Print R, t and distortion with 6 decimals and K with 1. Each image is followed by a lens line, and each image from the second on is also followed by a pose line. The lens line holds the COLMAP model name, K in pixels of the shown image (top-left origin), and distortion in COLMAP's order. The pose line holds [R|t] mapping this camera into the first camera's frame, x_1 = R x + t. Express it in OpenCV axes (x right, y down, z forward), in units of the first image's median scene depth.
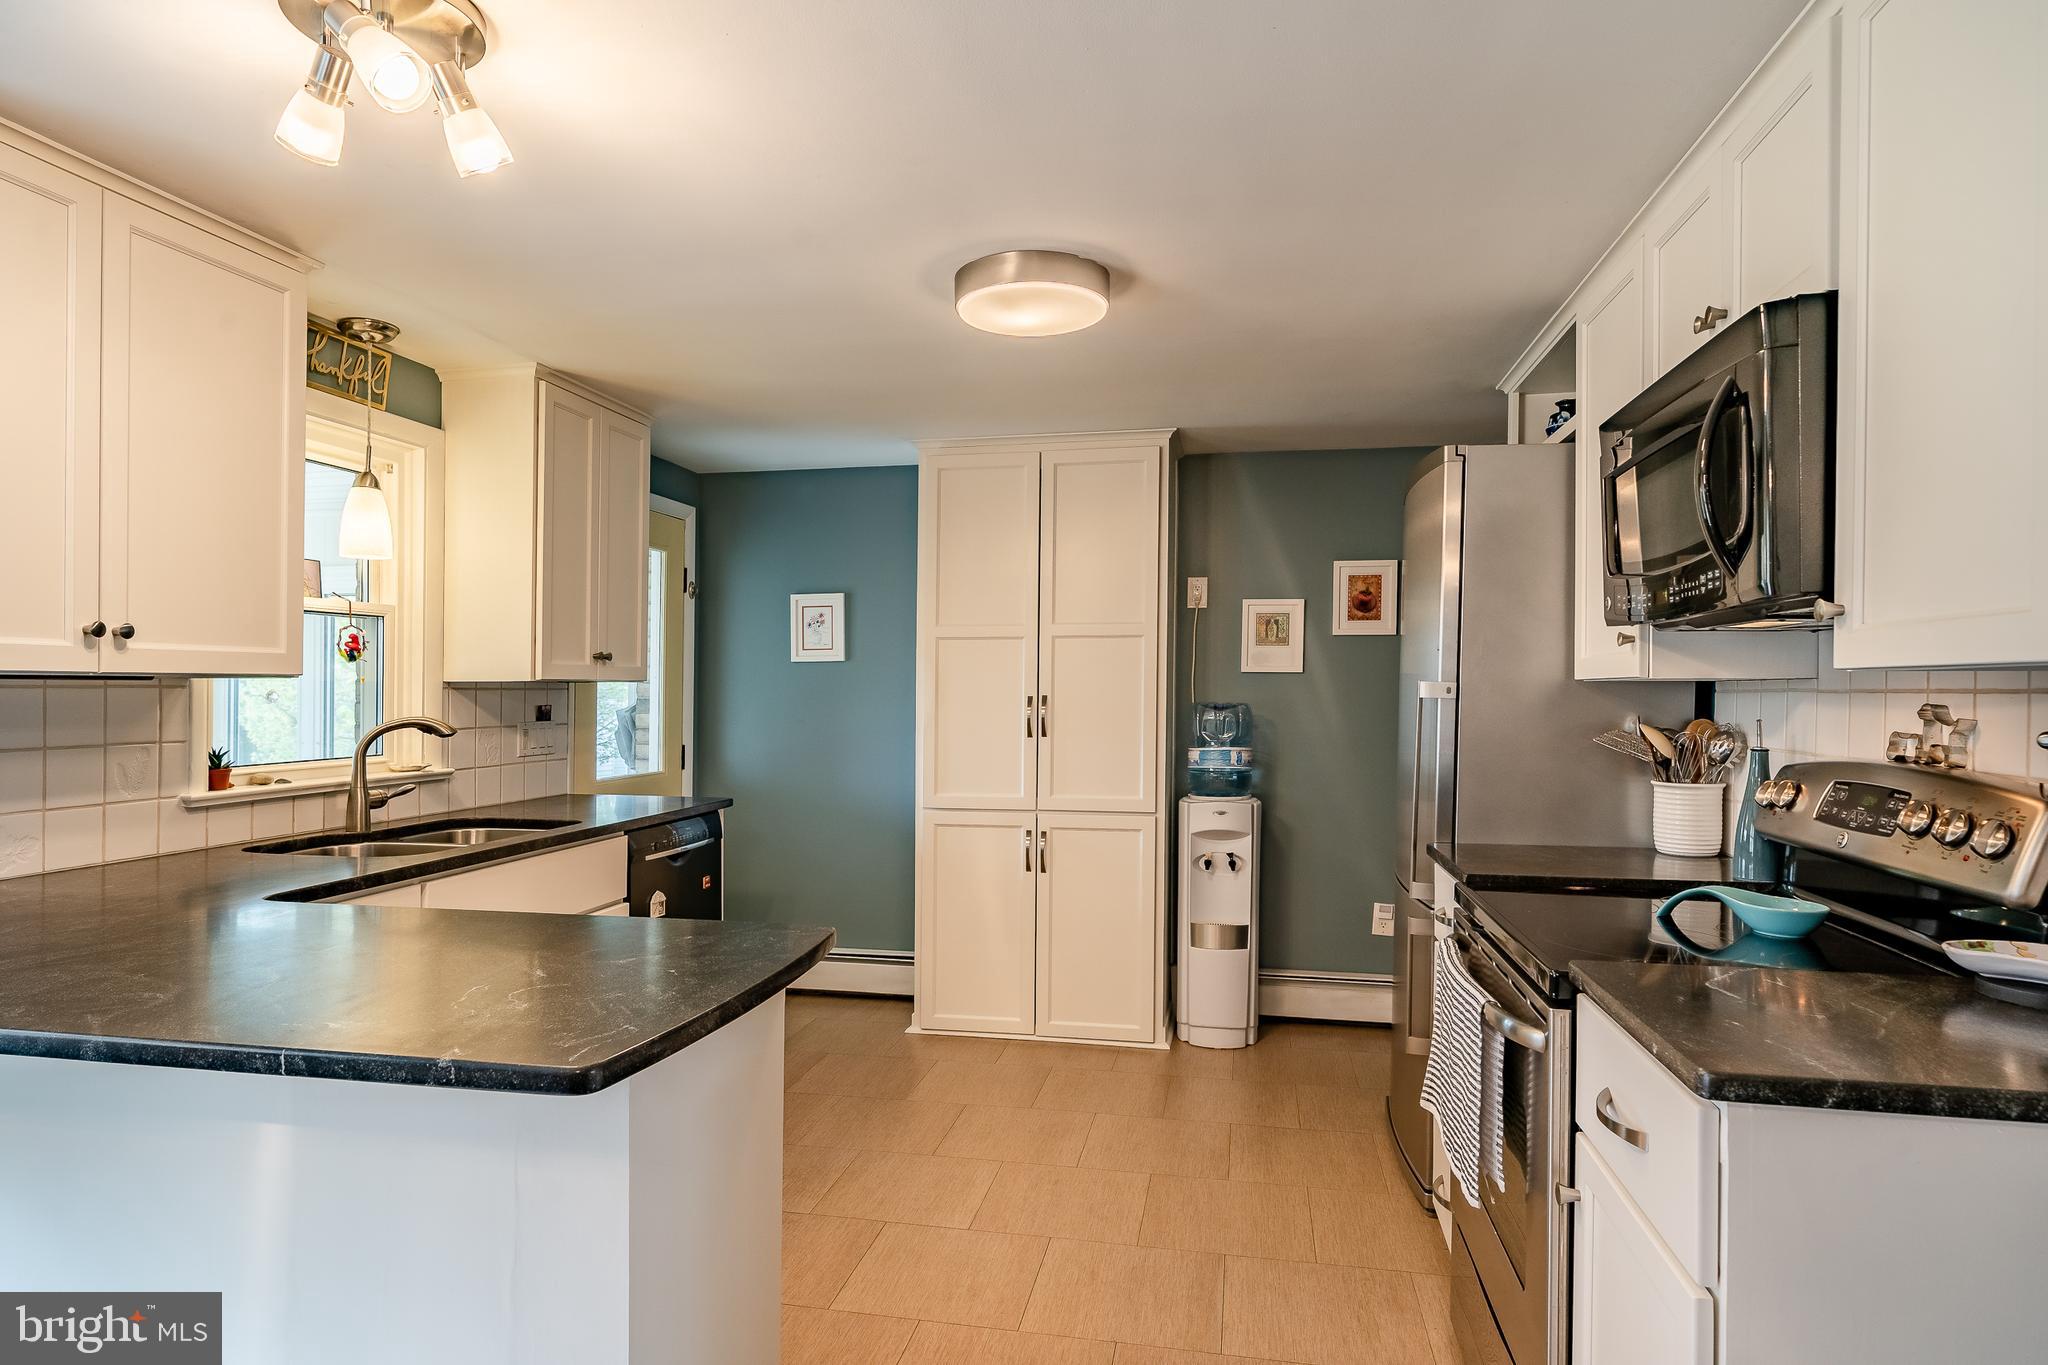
lens RADIAL K [[1145.7, 0, 1007.2], [0, 1145.7, 689.9], [0, 0, 1]] dist [-0.005223, 0.002126]
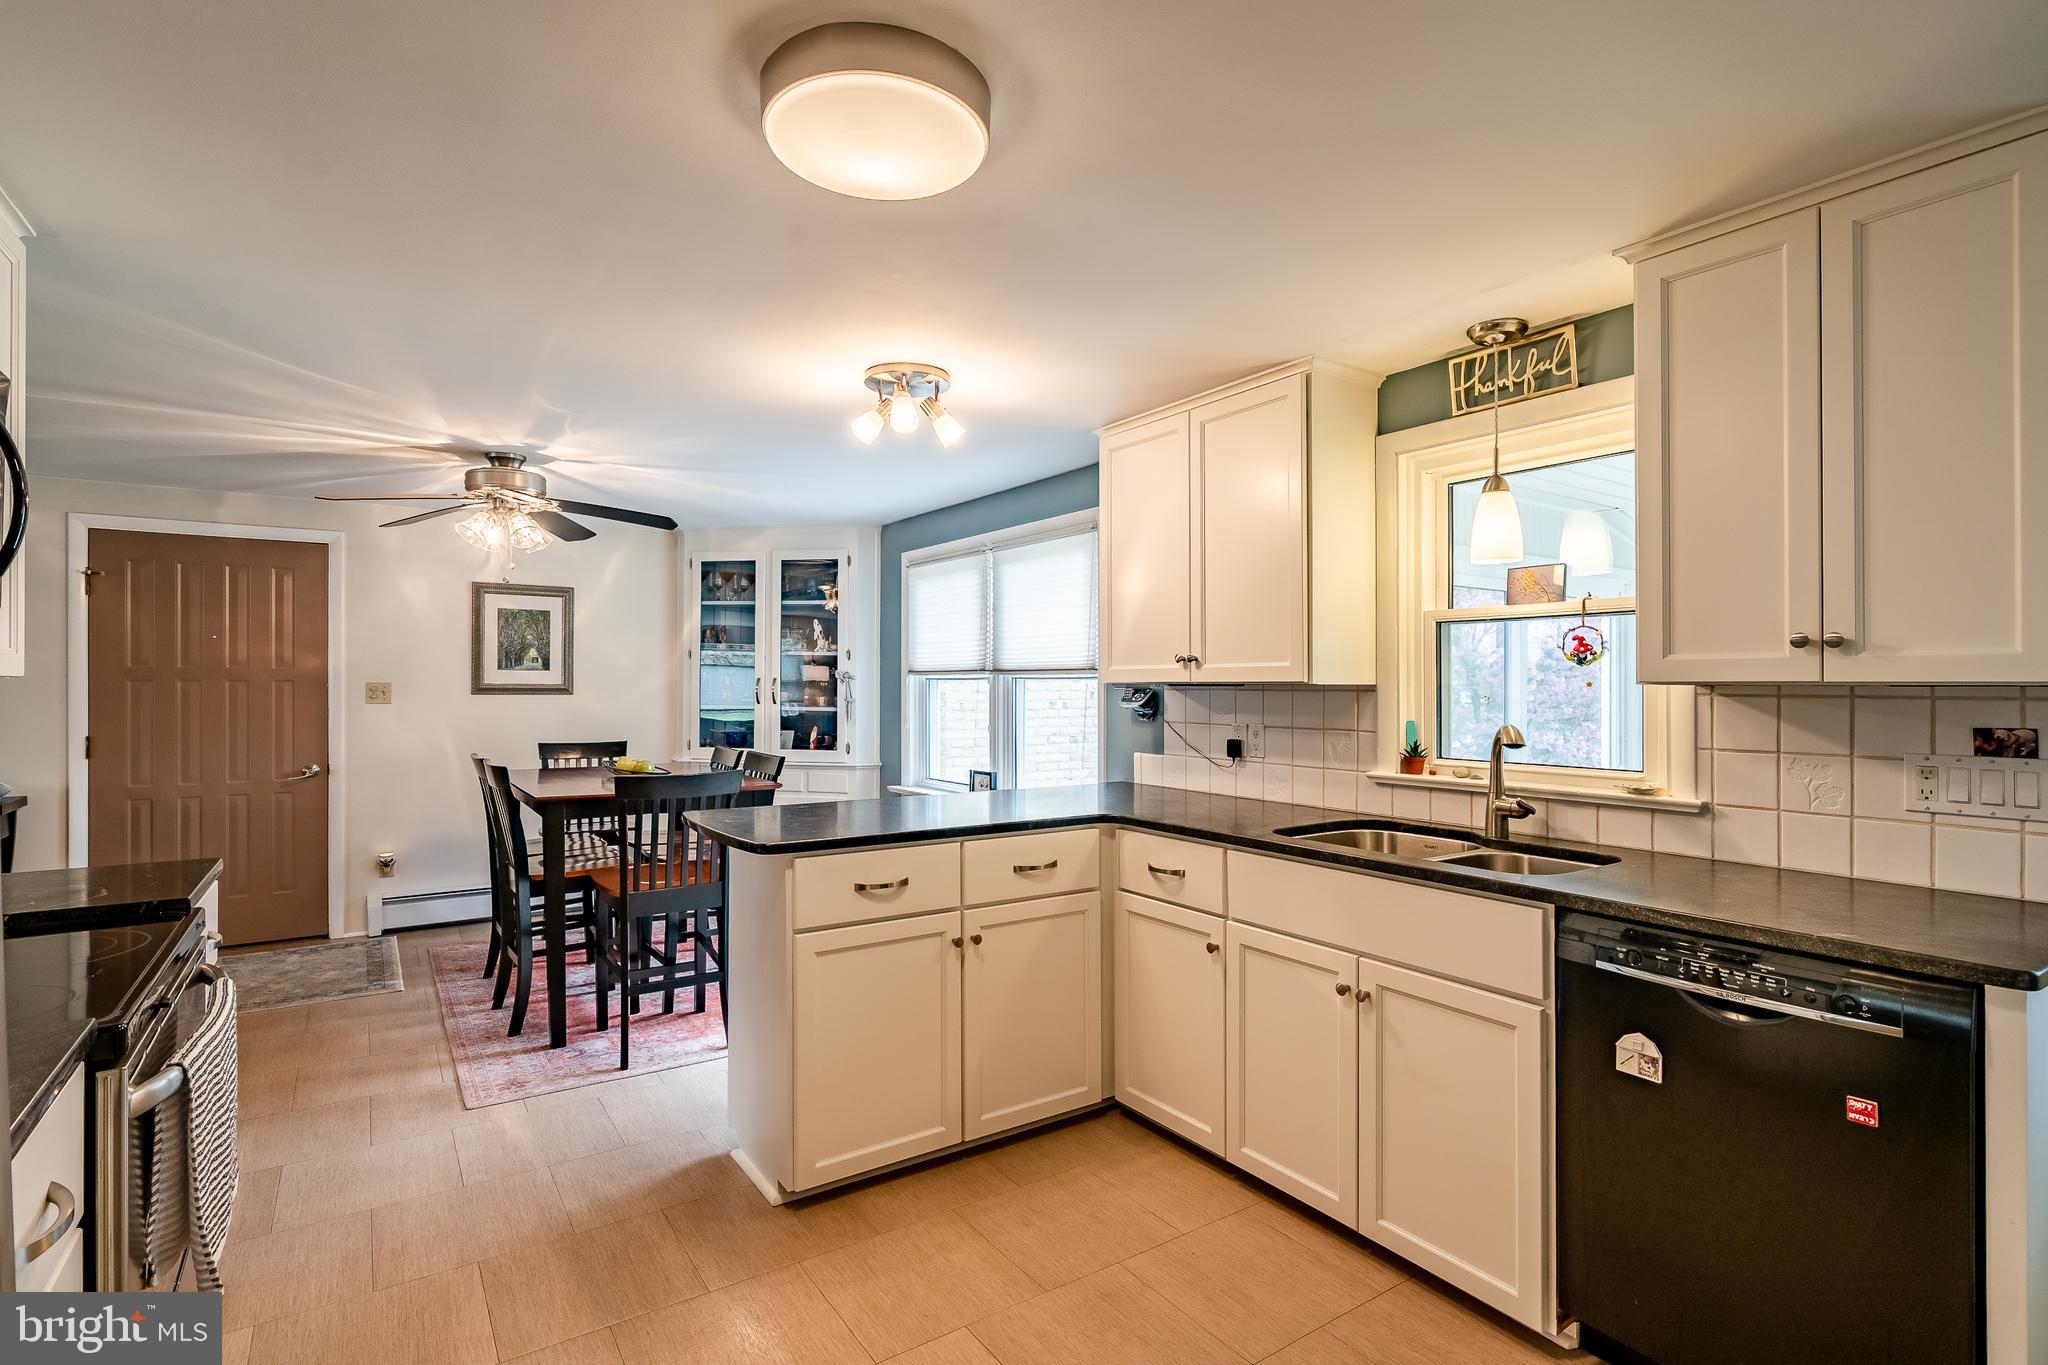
lens RADIAL K [[960.1, 0, 1032.1], [0, 960.1, 679.1], [0, 0, 1]] dist [-0.009256, 0.000901]
pose [[-0.689968, -0.007692, -0.723799, 0.308379], [-0.004245, 0.999969, -0.006580, -0.006495], [0.723827, -0.001467, -0.689980, 1.237863]]
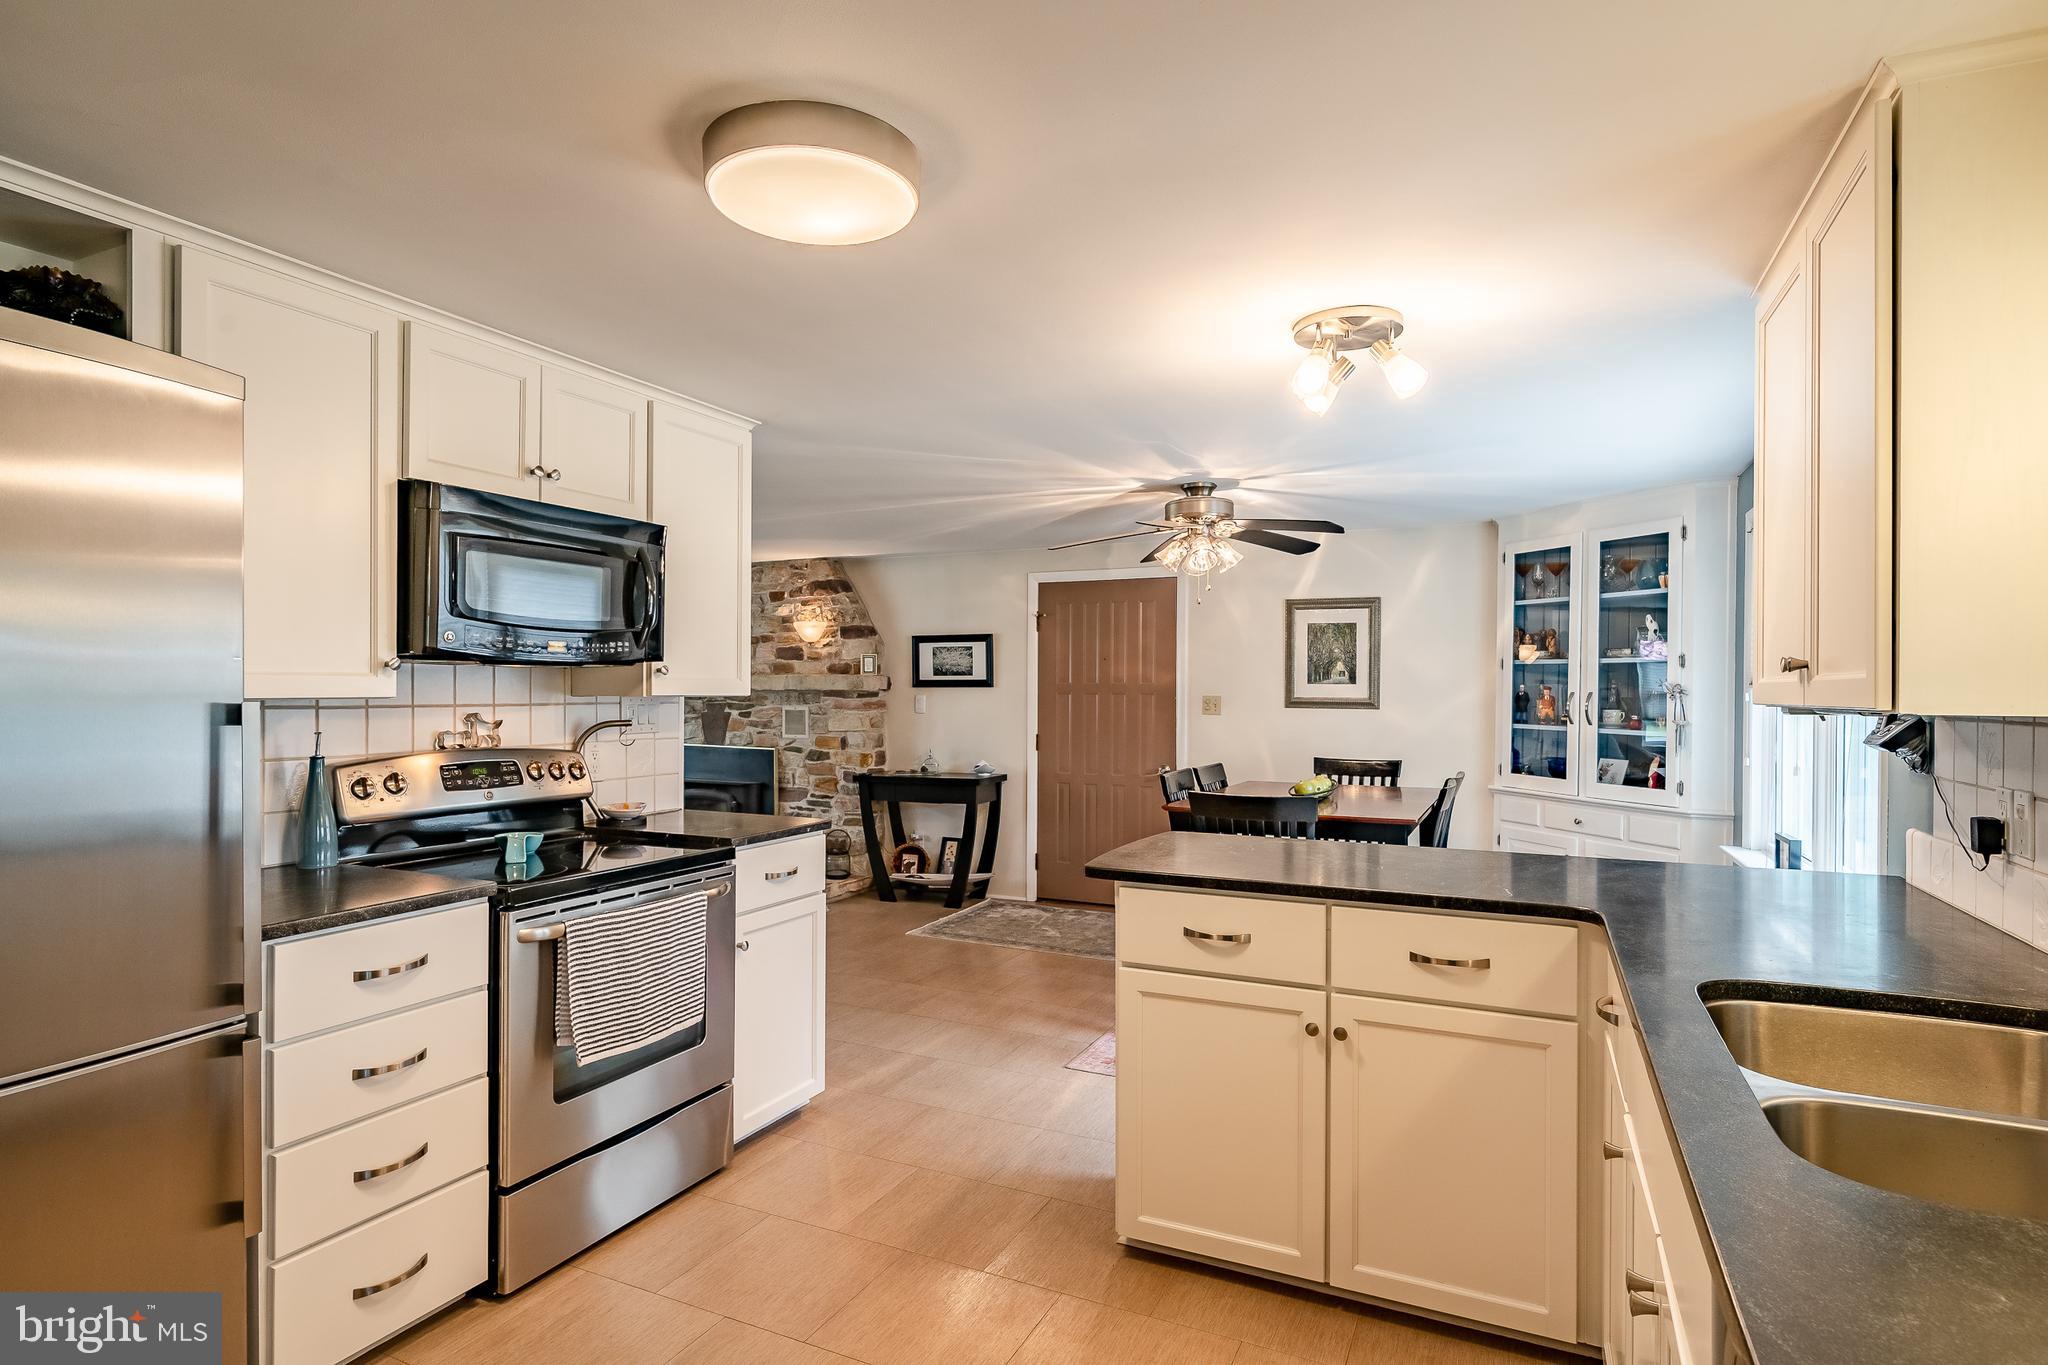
lens RADIAL K [[1072.2, 0, 1008.7], [0, 1072.2, 684.7], [0, 0, 1]] dist [-0.002344, -0.003128]
pose [[-0.969504, -0.005829, 0.245007, -0.224529], [-0.007013, 0.999968, -0.003961, -0.017170], [-0.244976, -0.005558, -0.969513, 1.386577]]
